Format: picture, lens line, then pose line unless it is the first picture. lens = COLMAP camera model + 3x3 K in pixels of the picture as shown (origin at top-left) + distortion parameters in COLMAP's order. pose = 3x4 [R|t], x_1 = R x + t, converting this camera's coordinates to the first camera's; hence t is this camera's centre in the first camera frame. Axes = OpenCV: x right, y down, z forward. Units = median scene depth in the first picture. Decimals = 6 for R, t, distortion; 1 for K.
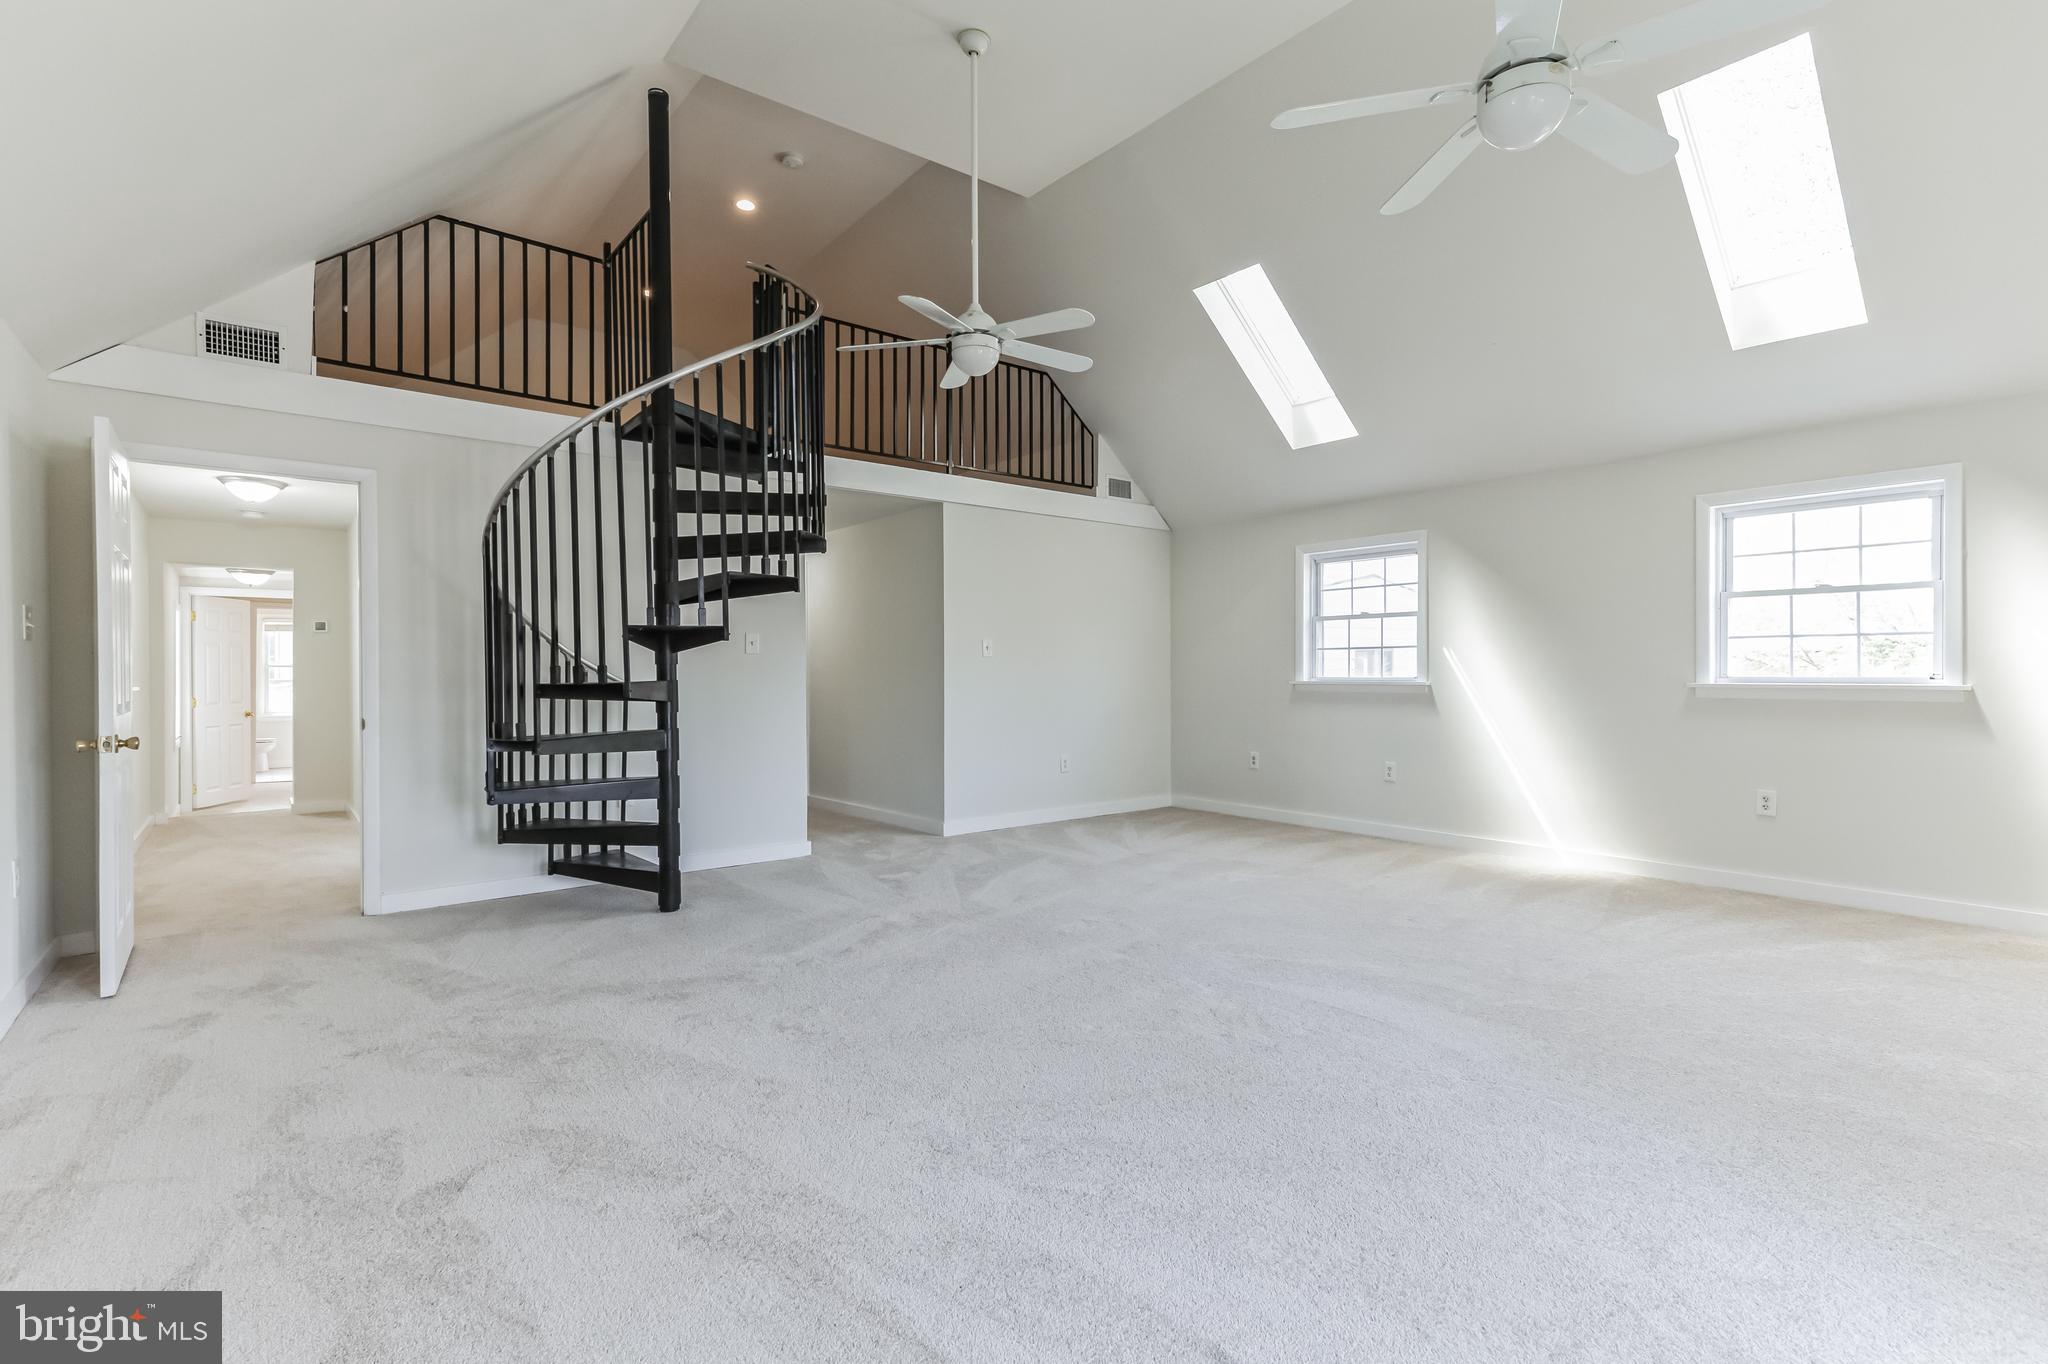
lens RADIAL K [[932.0, 0, 1030.5], [0, 932.0, 678.1], [0, 0, 1]] dist [0.019401, 0.000604]
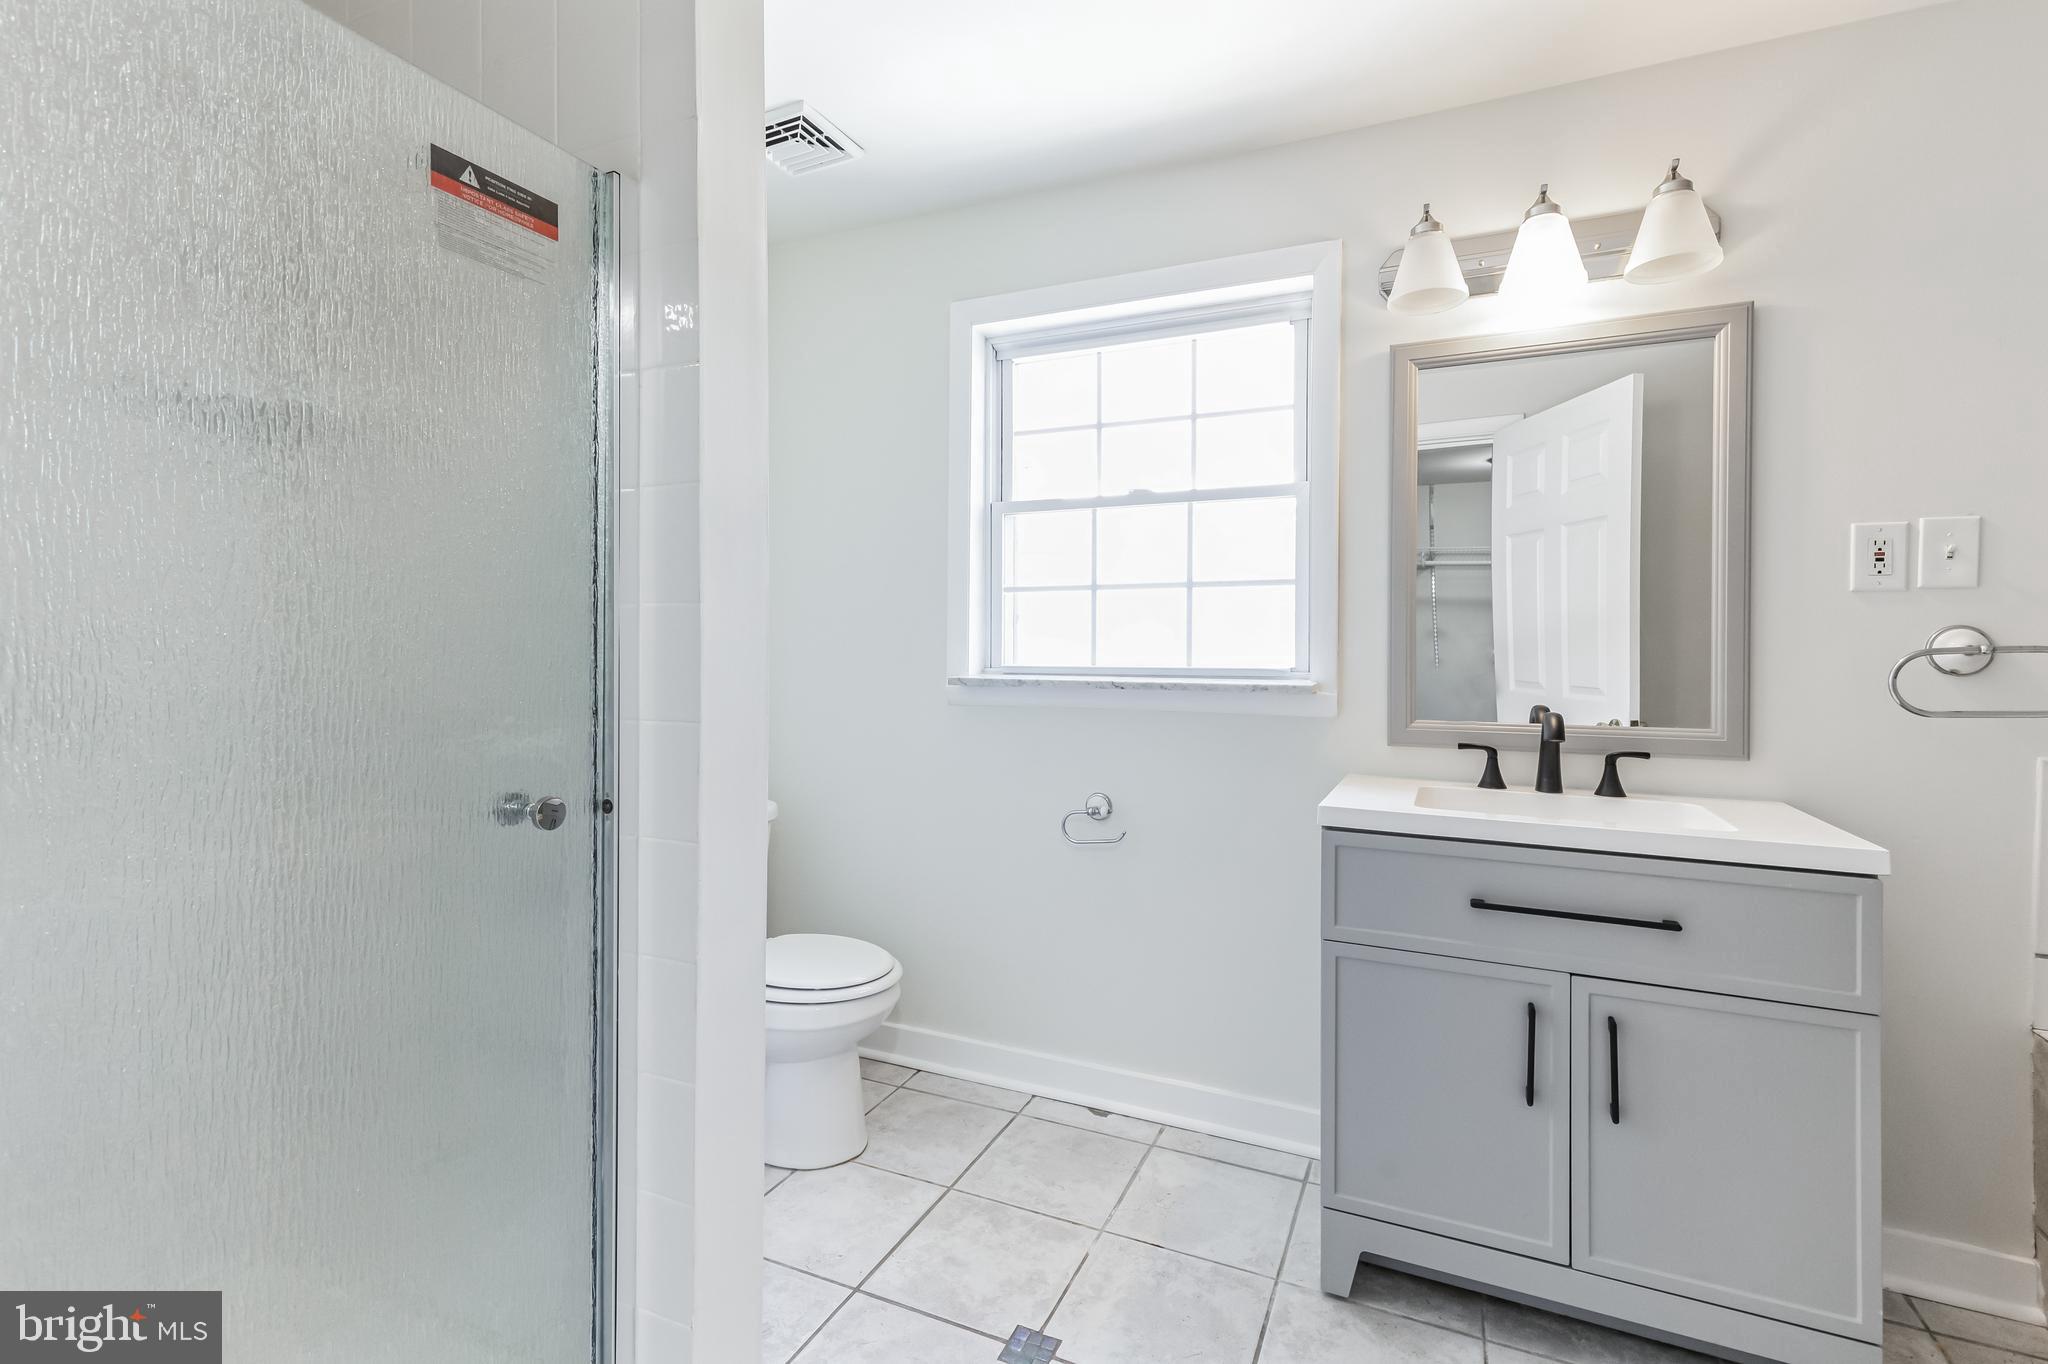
lens RADIAL K [[932.0, 0, 1022.1], [0, 932.0, 661.0], [0, 0, 1]] dist [0.019401, 0.000604]
pose [[0.902268, 0.003516, 0.431161, 0.549962], [-0.005268, 0.999982, 0.002869, -0.005679], [-0.431143, -0.004860, 0.902271, 0.555963]]
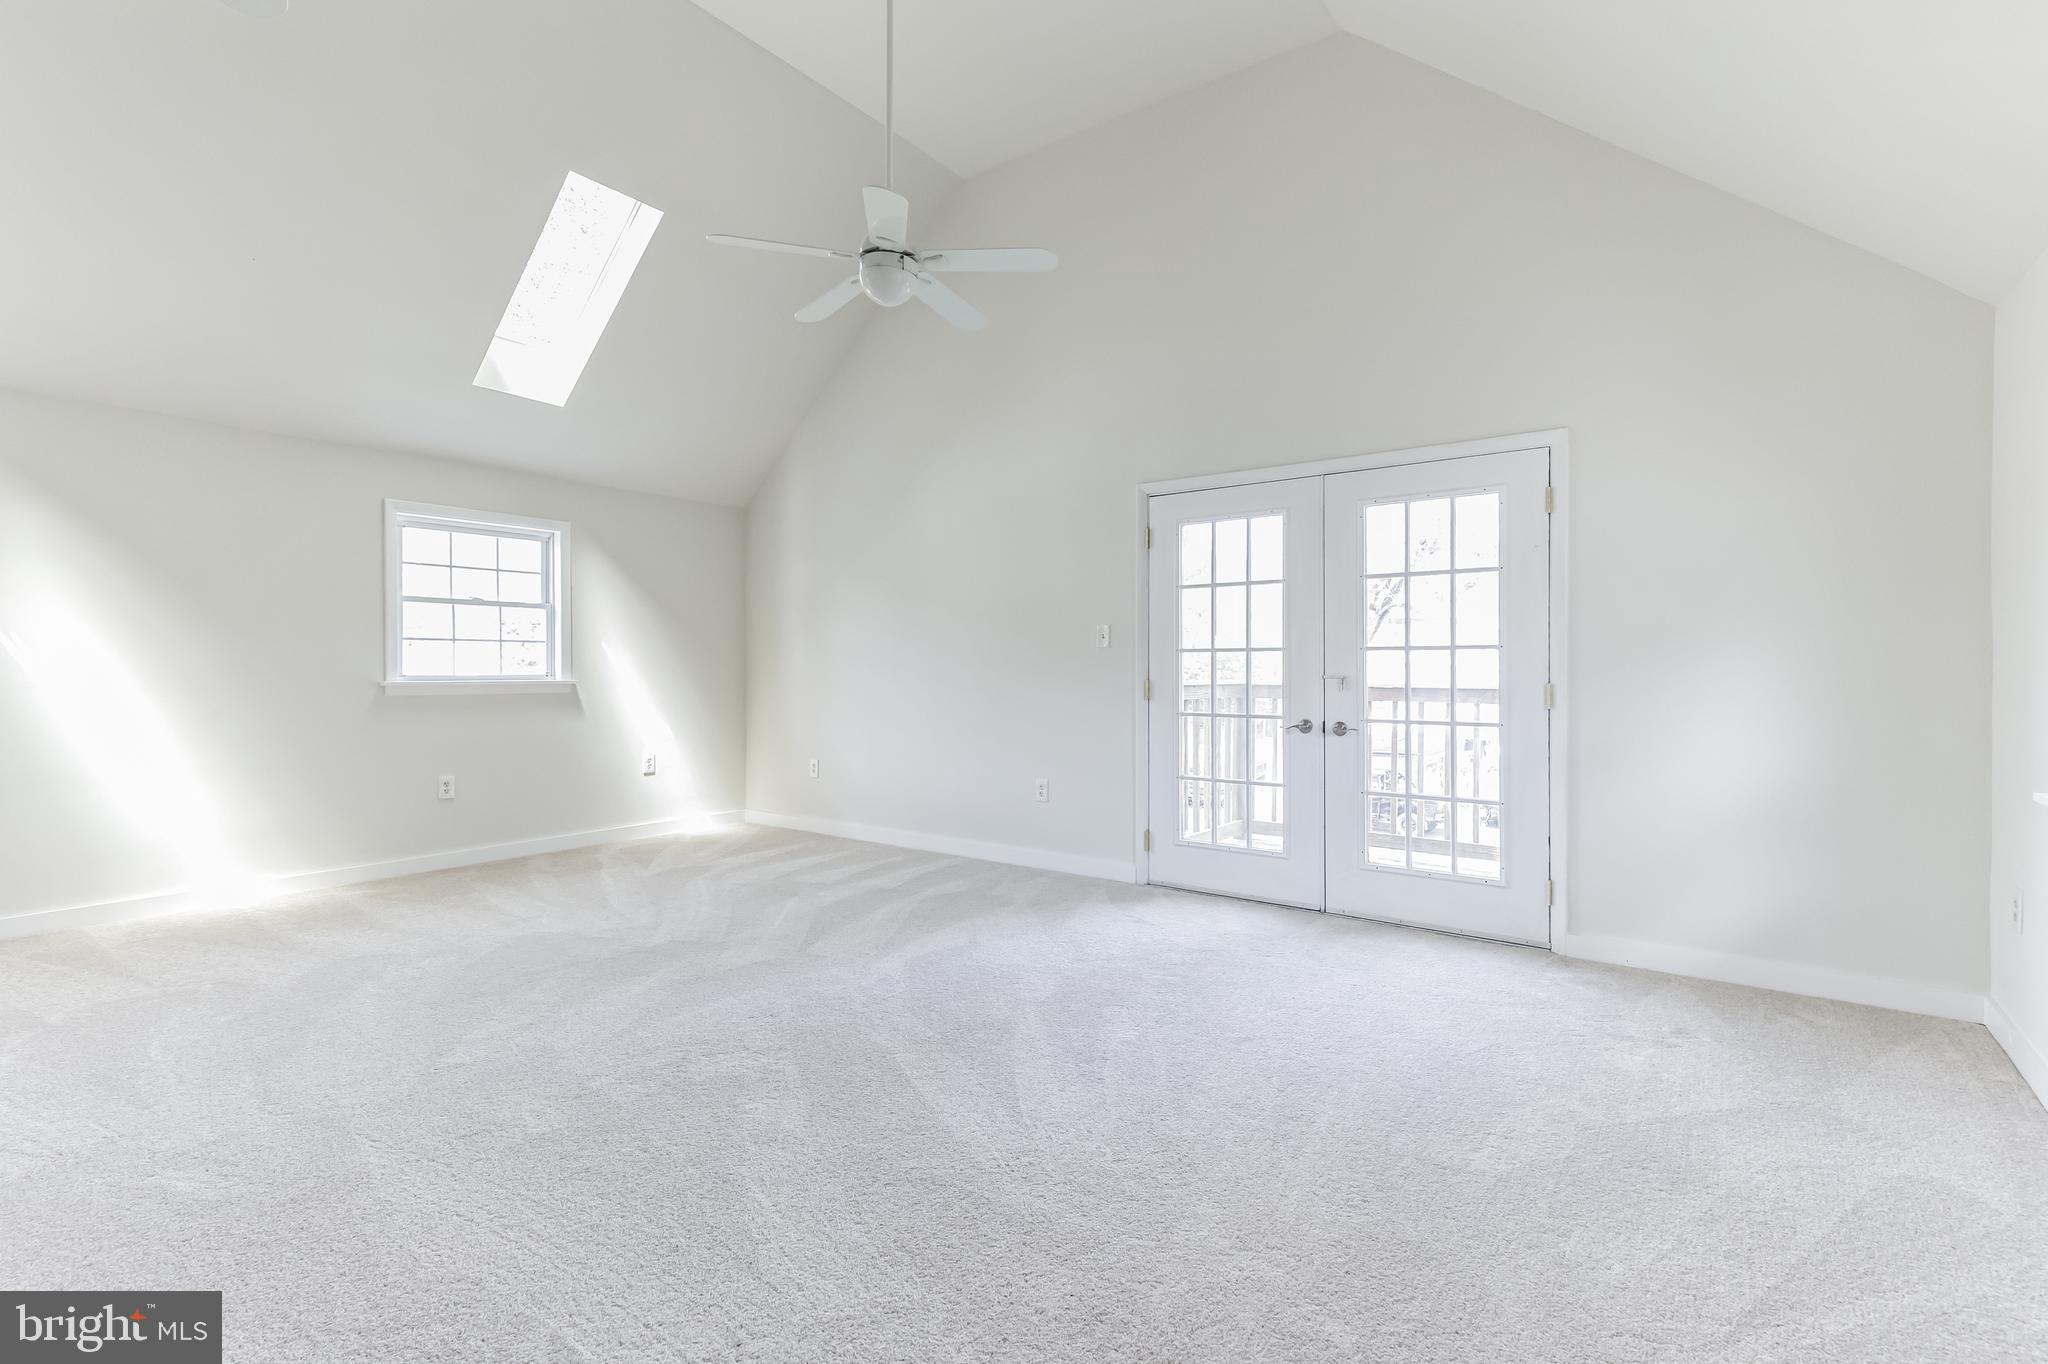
lens RADIAL K [[932.0, 0, 1032.2], [0, 932.0, 677.1], [0, 0, 1]] dist [0.019401, 0.000604]
pose [[-0.216506, -0.003786, 0.976274, -0.465217], [0.005126, 0.999974, 0.005015, -0.001197], [-0.976268, 0.006091, -0.216481, 0.562042]]
